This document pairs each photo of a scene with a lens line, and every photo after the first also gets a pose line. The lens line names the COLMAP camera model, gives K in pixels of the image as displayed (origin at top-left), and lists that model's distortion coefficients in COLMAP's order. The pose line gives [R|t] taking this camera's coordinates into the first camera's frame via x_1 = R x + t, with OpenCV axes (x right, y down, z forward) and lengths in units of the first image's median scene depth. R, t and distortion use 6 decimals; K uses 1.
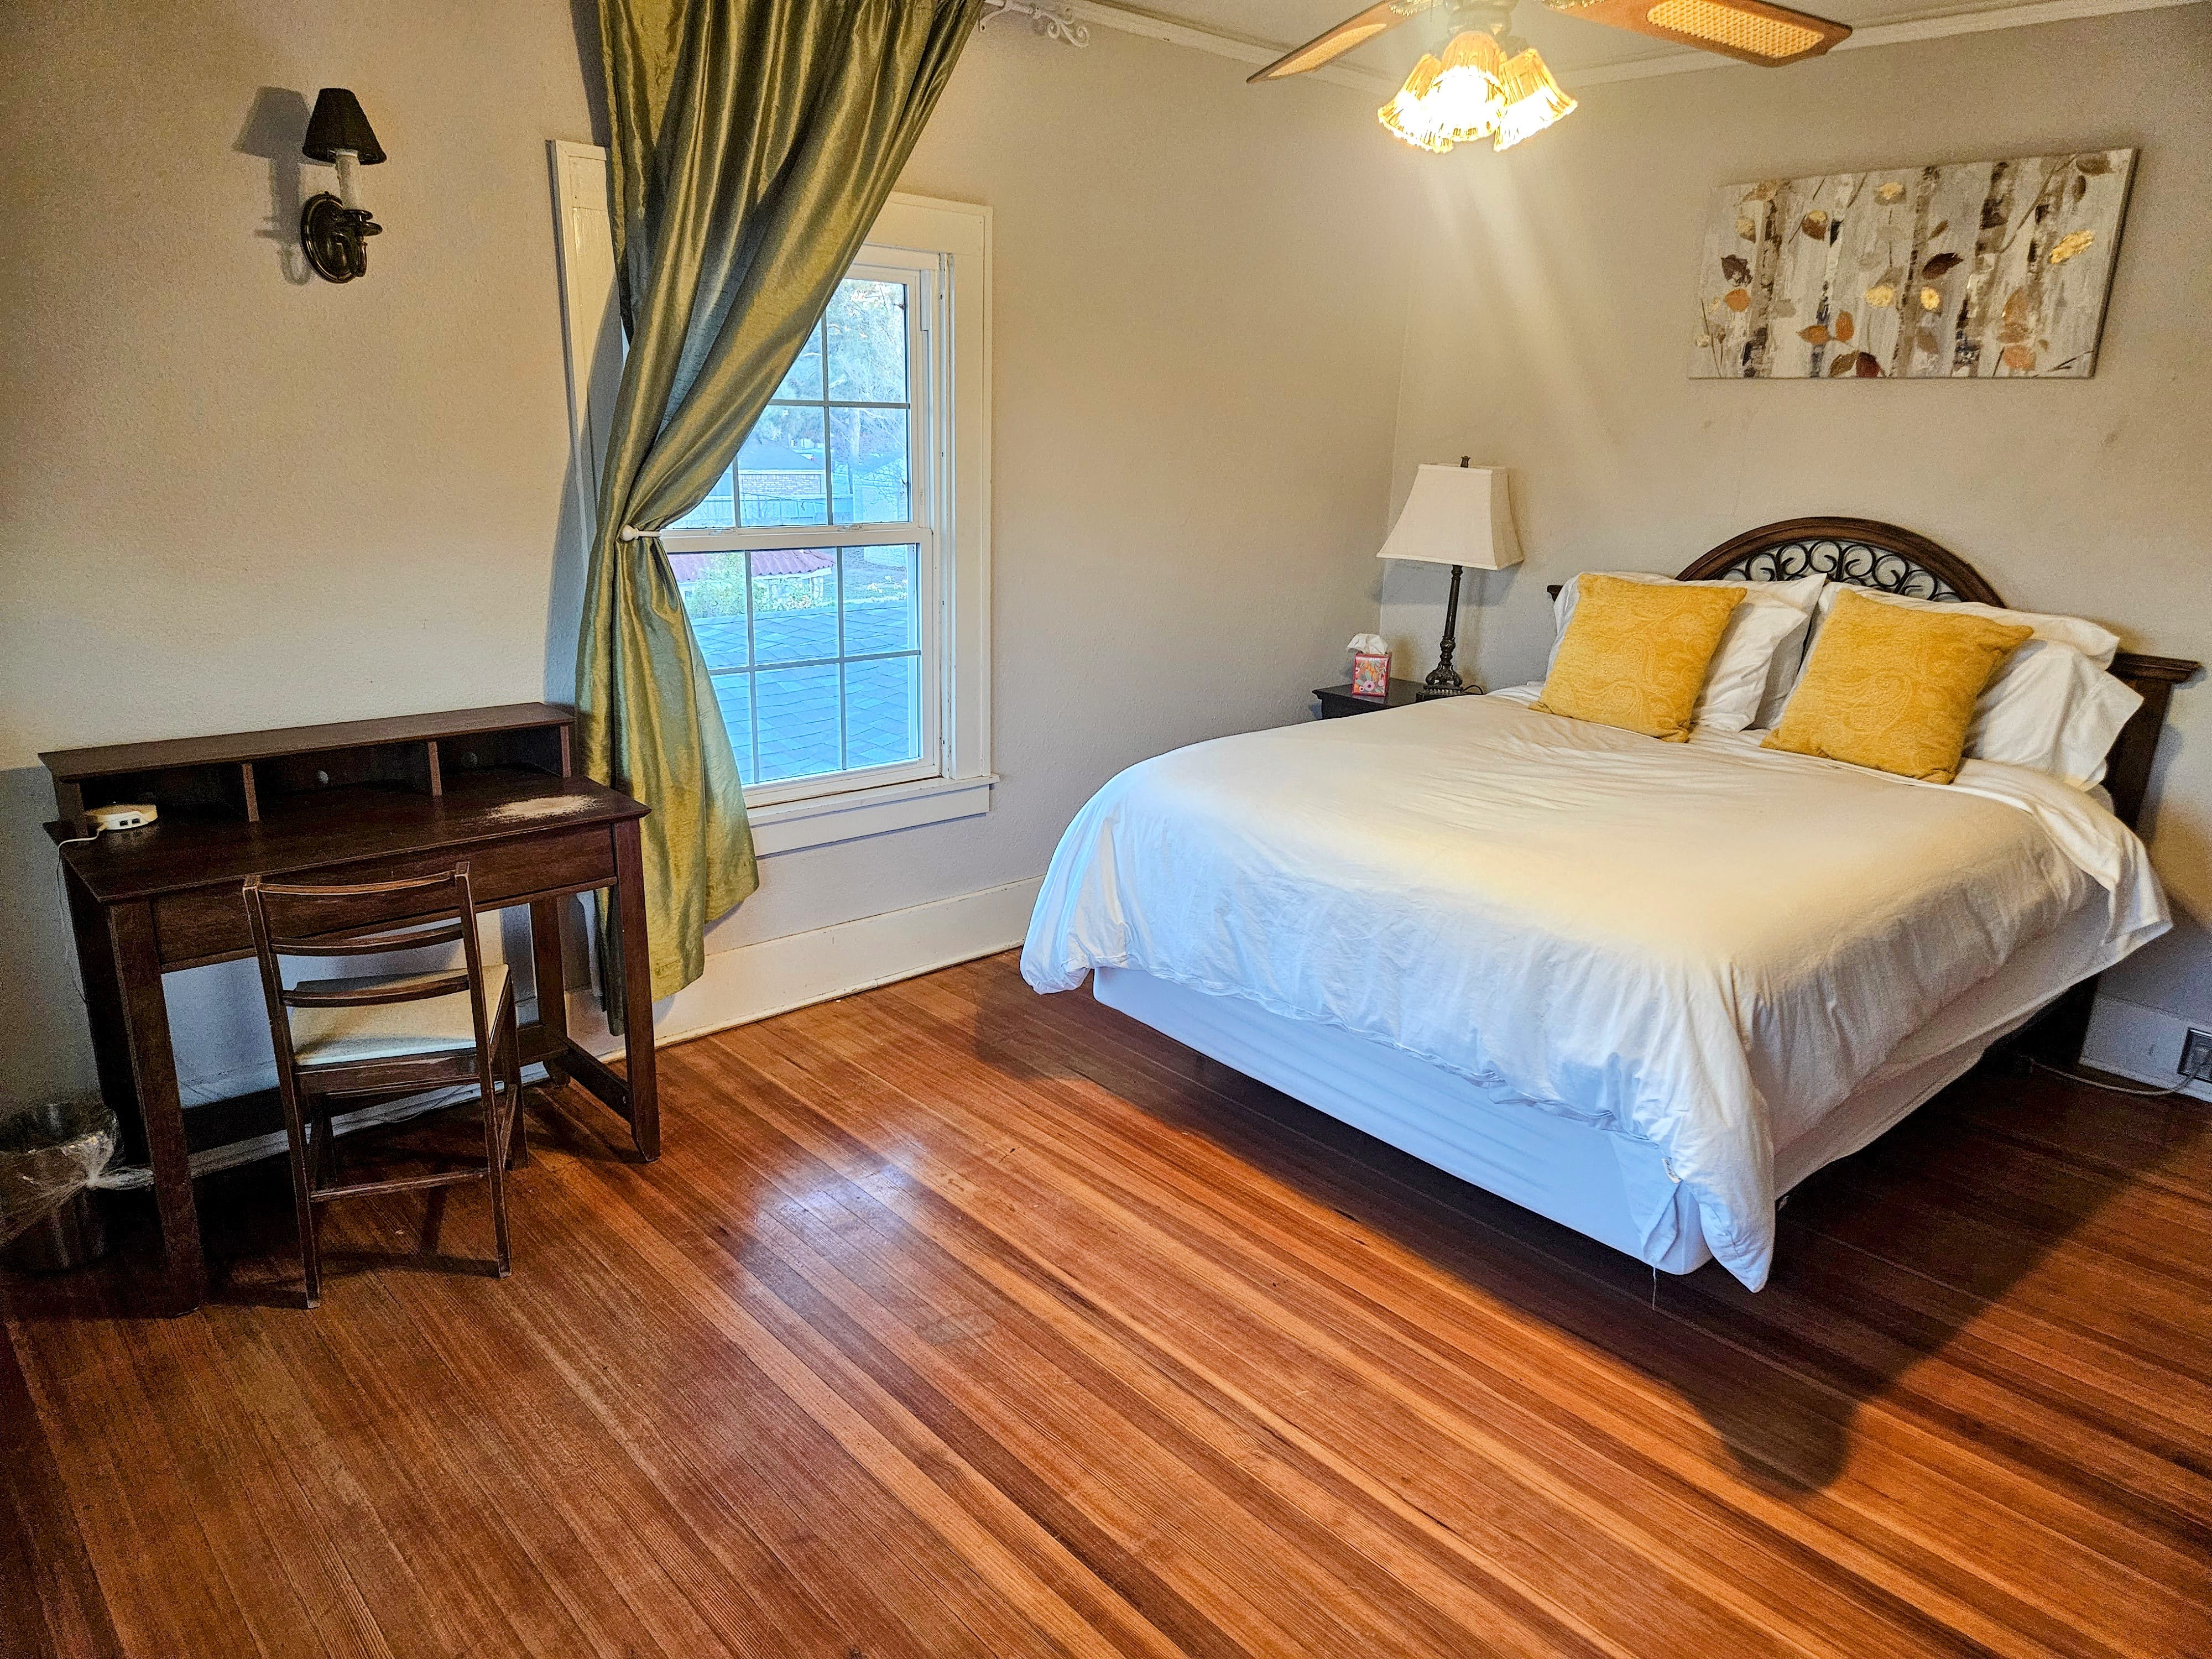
lens RADIAL K [[1472.1, 0, 1106.8], [0, 1472.1, 843.0], [0, 0, 1]] dist [0.076073, -0.048443]
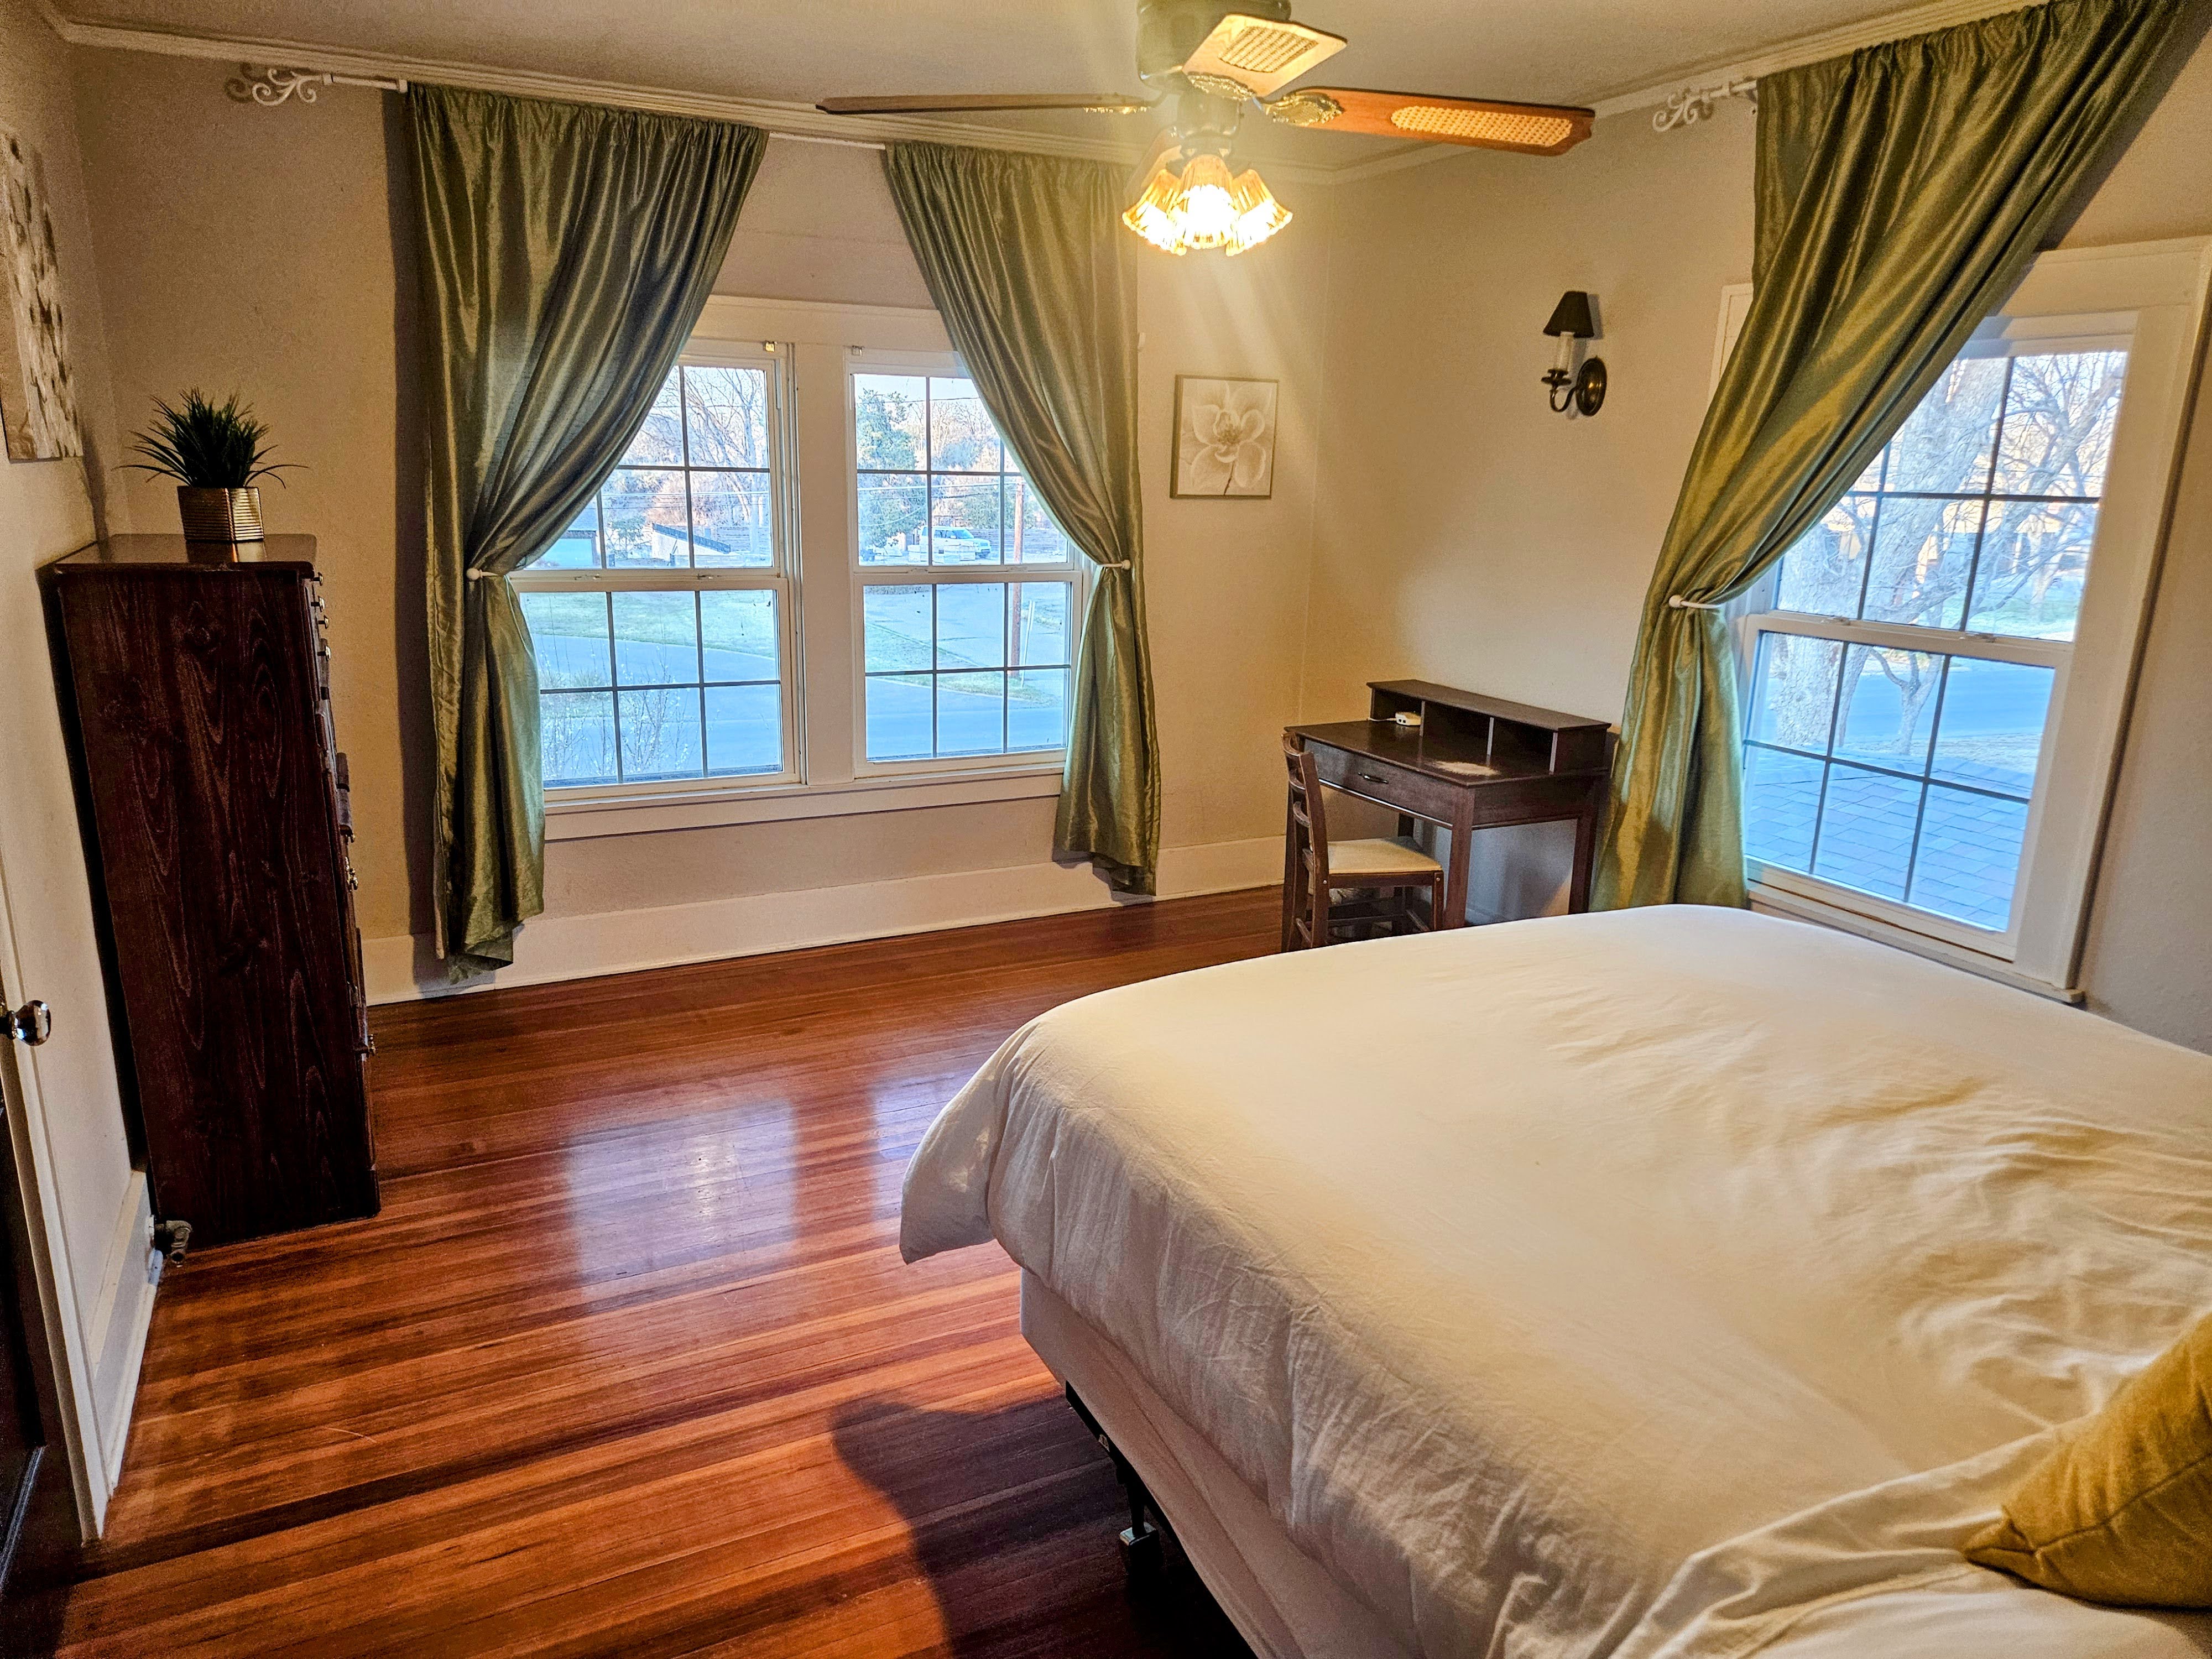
lens RADIAL K [[1472.1, 0, 1106.8], [0, 1472.1, 843.0], [0, 0, 1]] dist [0.076073, -0.048443]
pose [[-0.271296, 0.208571, -0.939626, 1.166631], [-0.301560, 0.908666, 0.288768, -0.291068], [0.914035, 0.361695, -0.183621, 1.058416]]
